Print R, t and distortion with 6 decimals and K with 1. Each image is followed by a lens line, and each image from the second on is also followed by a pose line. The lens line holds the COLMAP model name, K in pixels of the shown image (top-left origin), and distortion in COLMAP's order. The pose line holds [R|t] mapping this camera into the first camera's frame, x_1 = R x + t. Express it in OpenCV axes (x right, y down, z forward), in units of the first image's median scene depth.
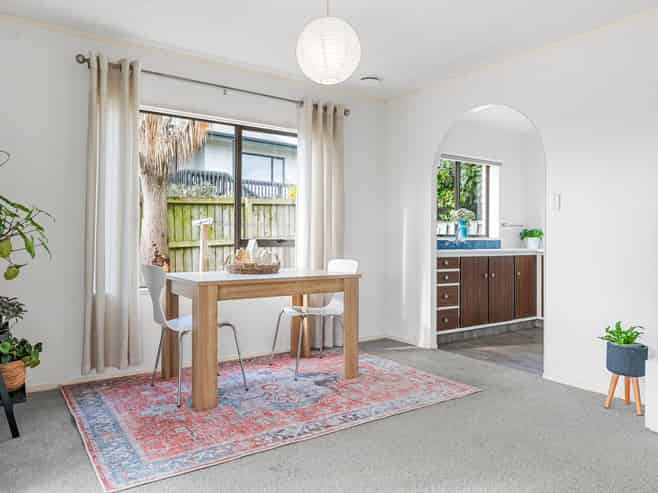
lens RADIAL K [[461.1, 0, 326.7], [0, 461.1, 242.5], [0, 0, 1]] dist [0.001539, 0.001527]
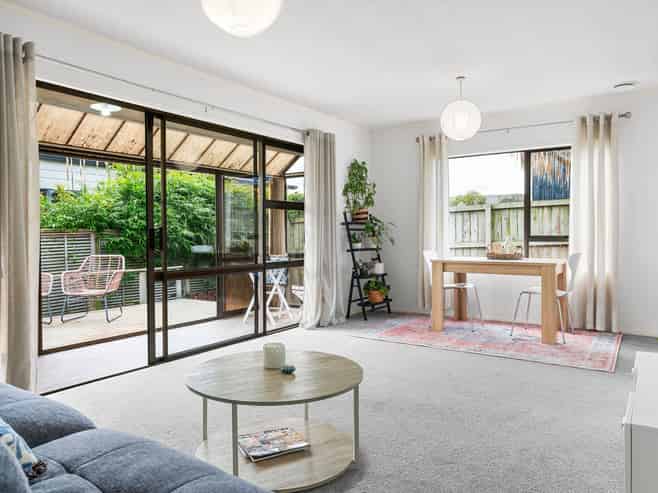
lens RADIAL K [[461.1, 0, 331.3], [0, 461.1, 243.9], [0, 0, 1]] dist [0.001539, 0.001527]
pose [[0.386747, 0.019963, -0.921970, 0.822491], [-0.004419, 0.999794, 0.019794, -0.004959], [0.922175, -0.003581, 0.386756, -0.040863]]
